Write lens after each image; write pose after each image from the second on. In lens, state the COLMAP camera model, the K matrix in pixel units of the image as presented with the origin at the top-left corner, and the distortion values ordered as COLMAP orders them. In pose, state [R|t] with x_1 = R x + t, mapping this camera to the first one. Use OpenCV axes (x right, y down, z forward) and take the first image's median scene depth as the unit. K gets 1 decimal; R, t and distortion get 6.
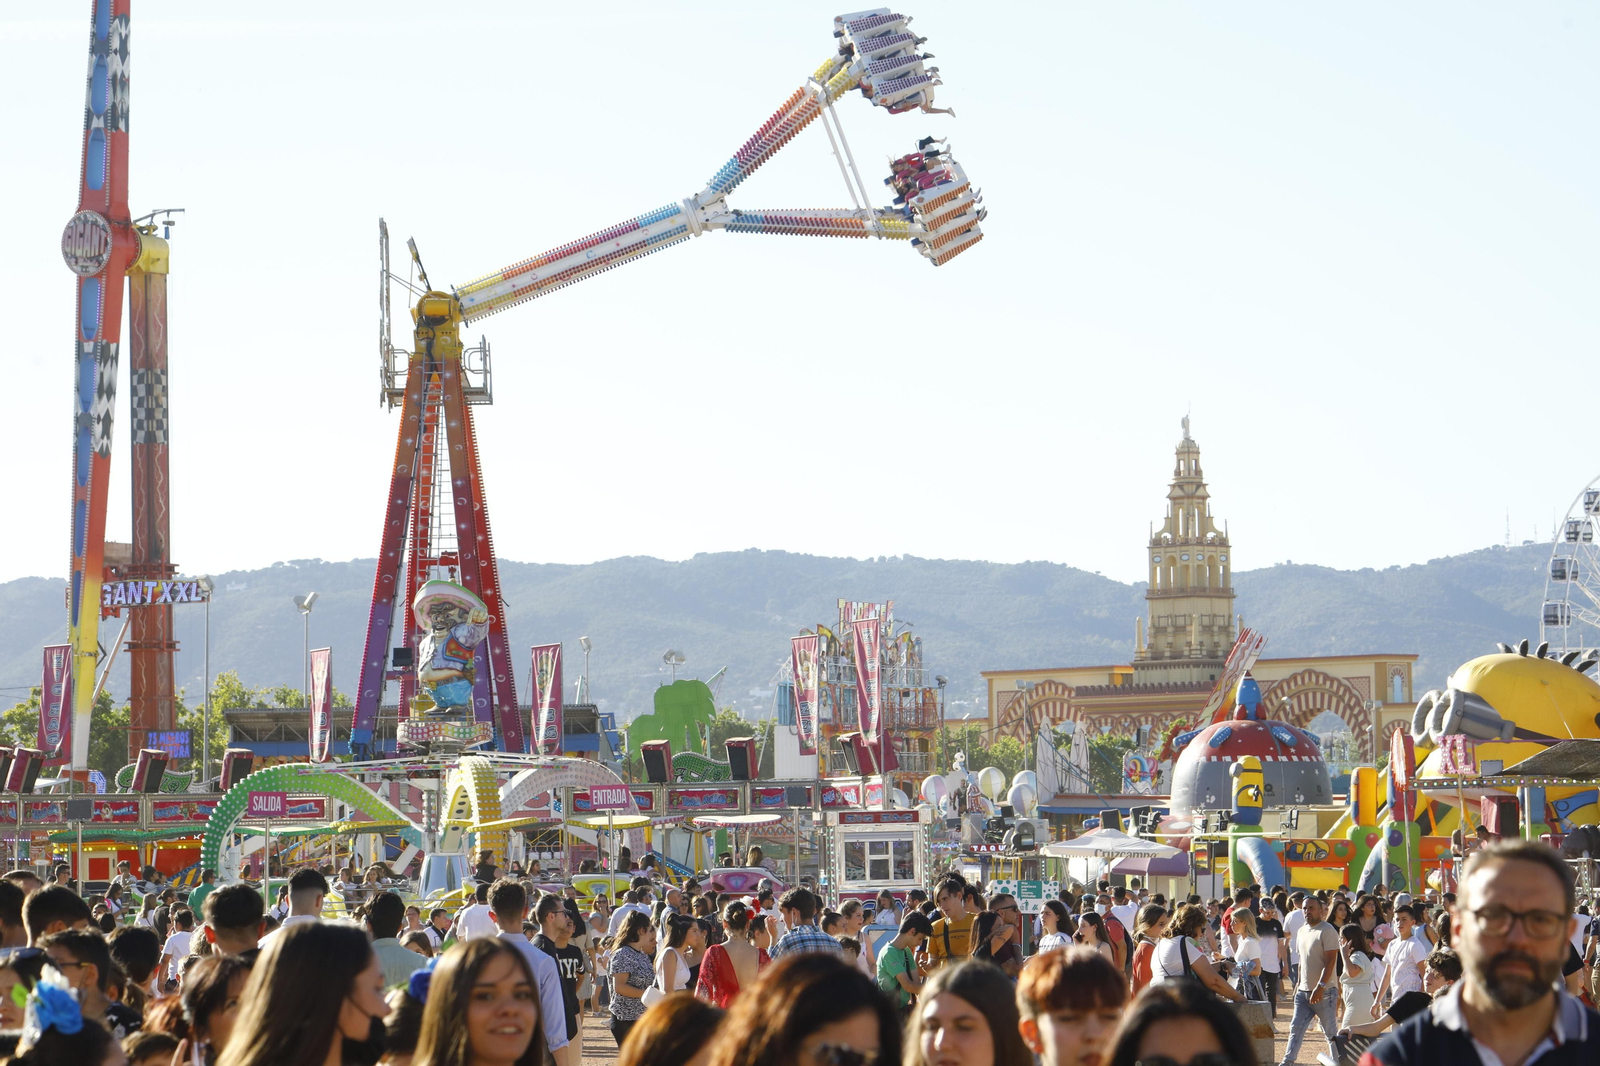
lens RADIAL K [[6037.5, 0, 800.0], [0, 6037.5, 533.0], [0, 0, 1]] dist [1.059756, -1.850635]
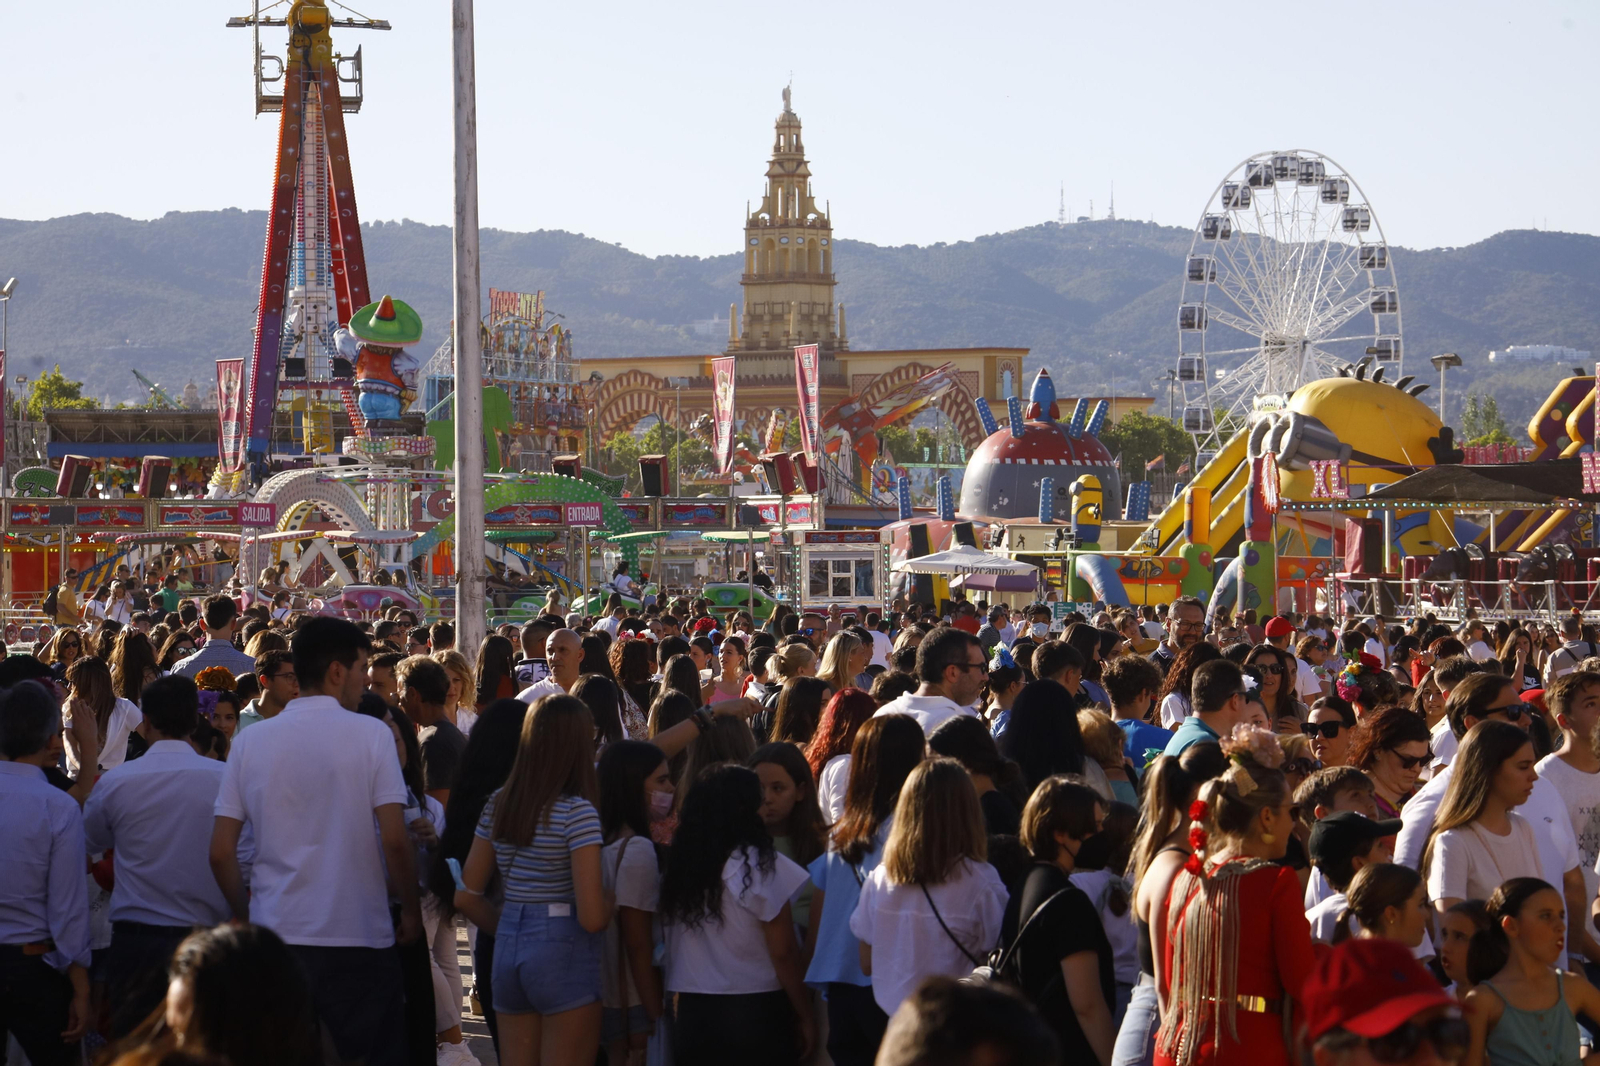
lens RADIAL K [[7370.7, 0, 757.5], [0, 7370.7, 499.5], [0, 0, 1]] dist [1.513086, -0.342986]
pose [[0.993426, 0.014978, 0.113489, -0.068956], [-0.020360, 0.998715, 0.046418, -0.008836], [-0.112648, -0.048424, 0.992454, -0.126527]]
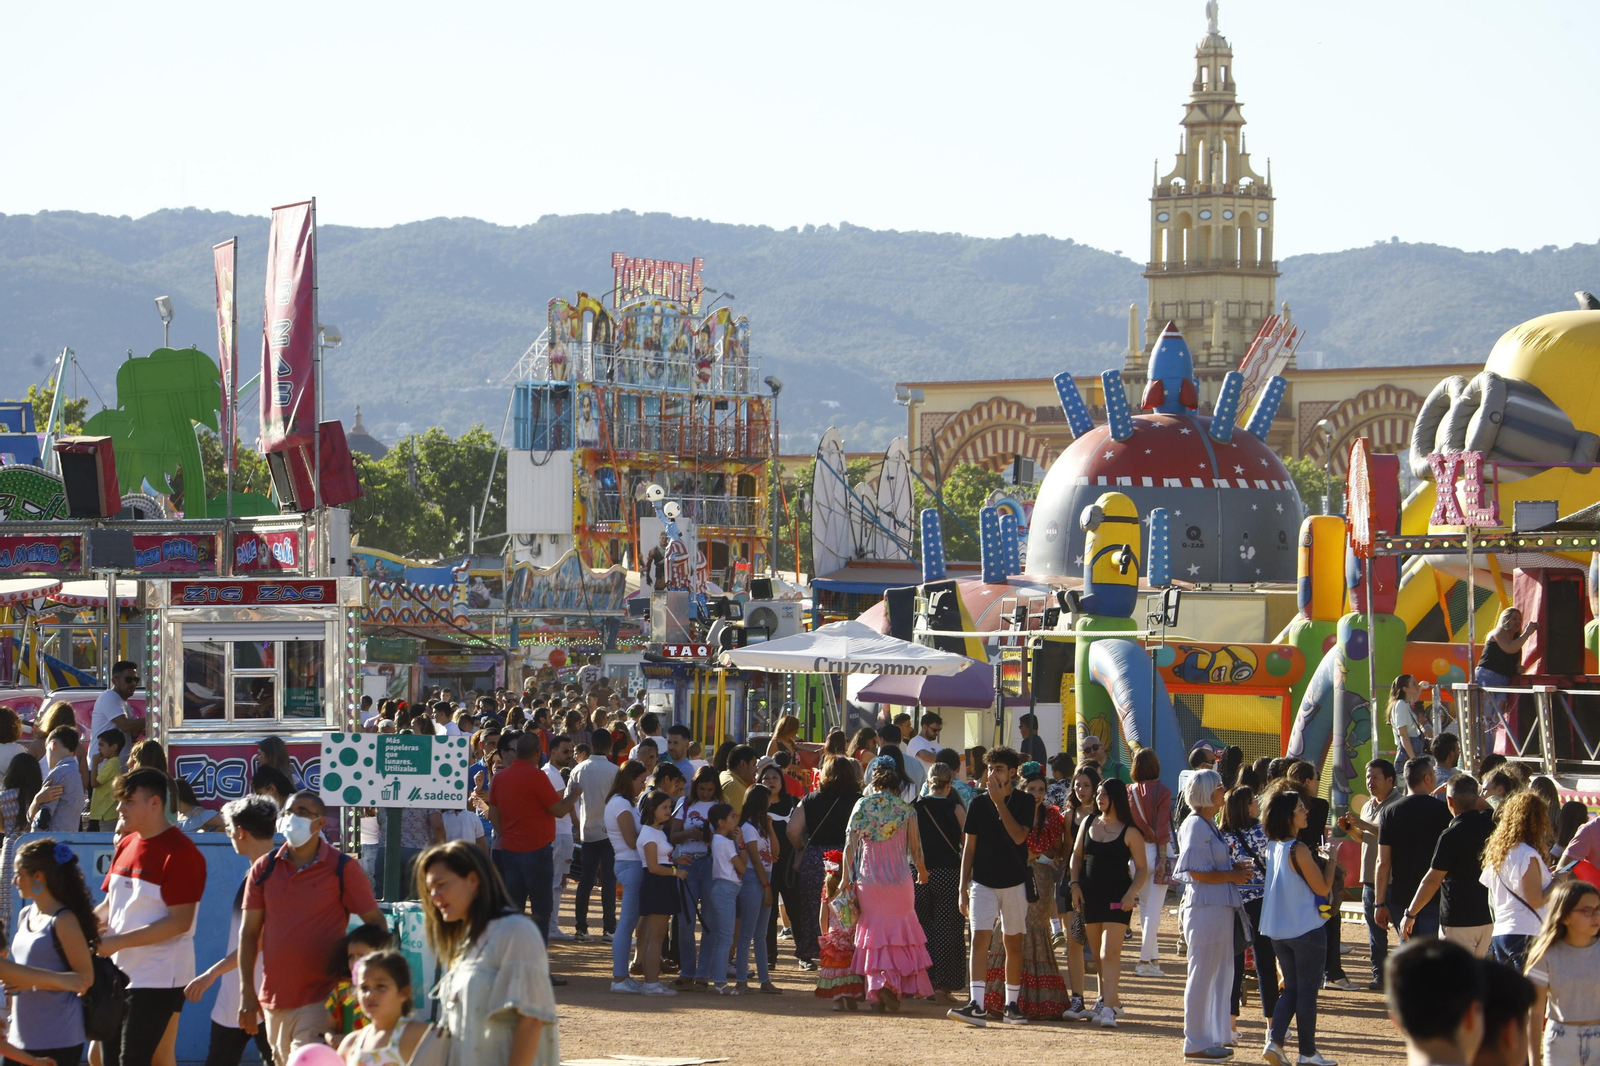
lens RADIAL K [[7370.7, 0, 757.5], [0, 7370.7, 499.5], [0, 0, 1]] dist [1.513086, -0.342986]
pose [[0.999661, 0.017995, -0.018795, 0.030508], [-0.017352, 0.999276, 0.033861, 0.008546], [0.019391, -0.033523, 0.999250, 0.185856]]
